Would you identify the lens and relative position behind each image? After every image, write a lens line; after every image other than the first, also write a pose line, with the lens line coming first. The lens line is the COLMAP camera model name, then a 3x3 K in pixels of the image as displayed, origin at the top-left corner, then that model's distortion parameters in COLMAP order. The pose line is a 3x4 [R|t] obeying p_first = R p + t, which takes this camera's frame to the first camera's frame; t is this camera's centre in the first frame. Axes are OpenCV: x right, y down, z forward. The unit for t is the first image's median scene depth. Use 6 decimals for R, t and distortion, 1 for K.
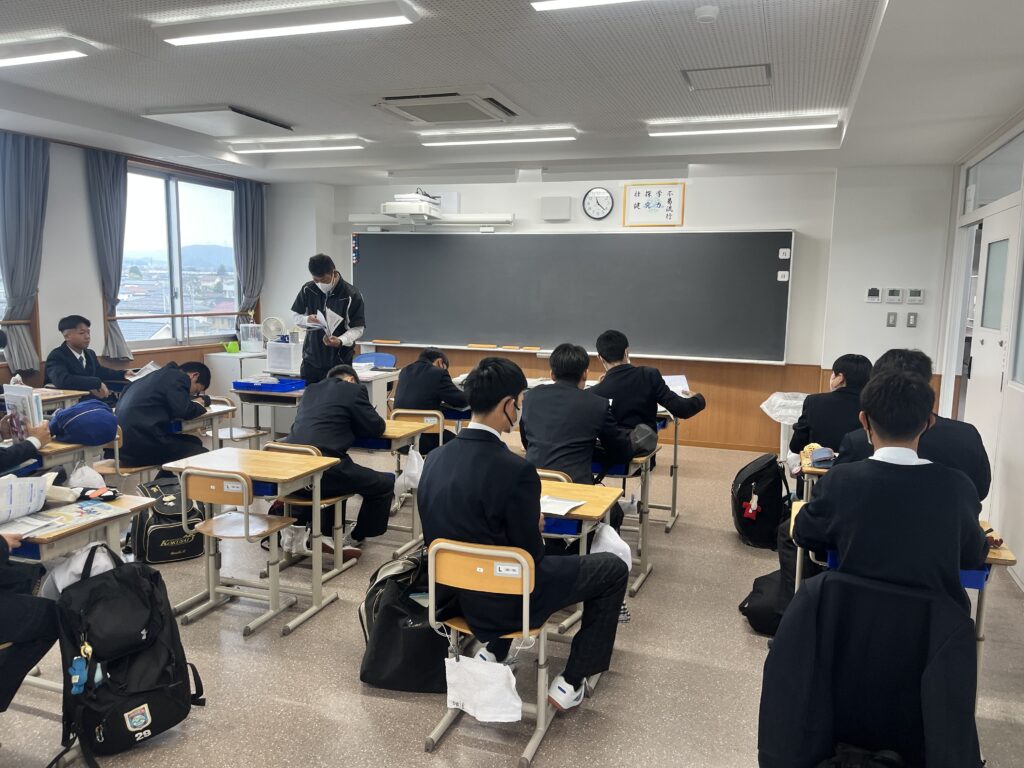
lens RADIAL K [[859.4, 0, 516.1], [0, 859.4, 383.4], [0, 0, 1]] dist [0.081872, 0.039385]
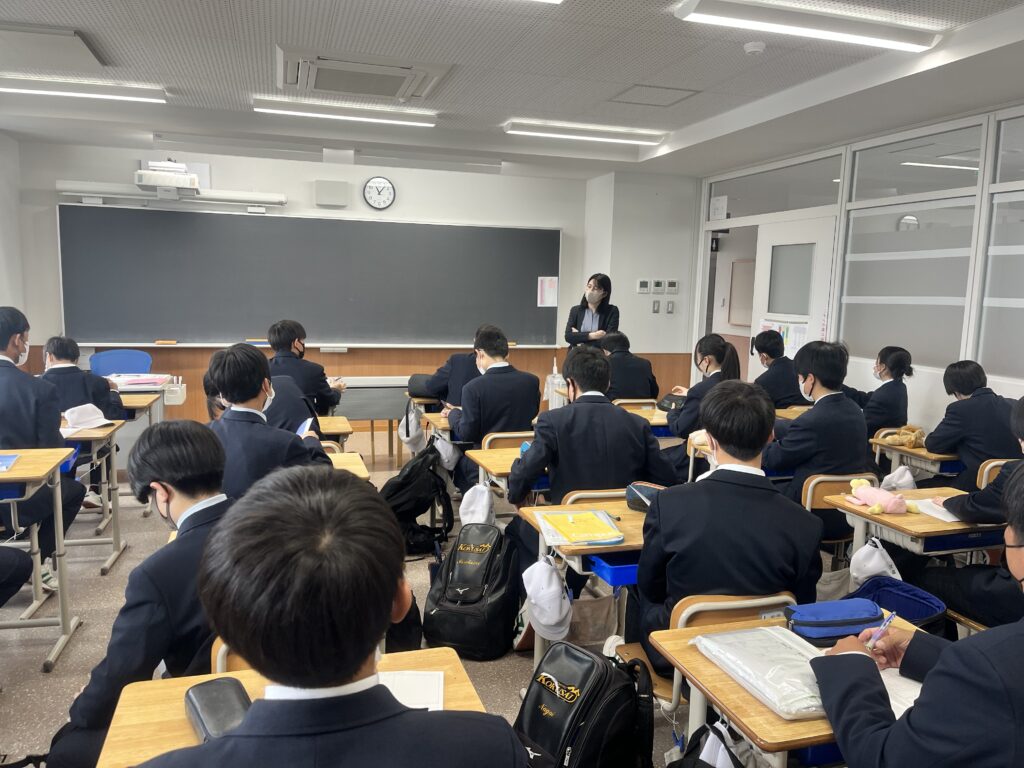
lens RADIAL K [[859.4, 0, 518.0], [0, 859.4, 379.7], [0, 0, 1]] dist [0.081872, 0.039385]
pose [[0.794396, -0.072182, 0.603096, -0.450323], [0.061901, 0.997365, 0.037834, -0.028739], [-0.604238, 0.007277, 0.796771, 0.164202]]
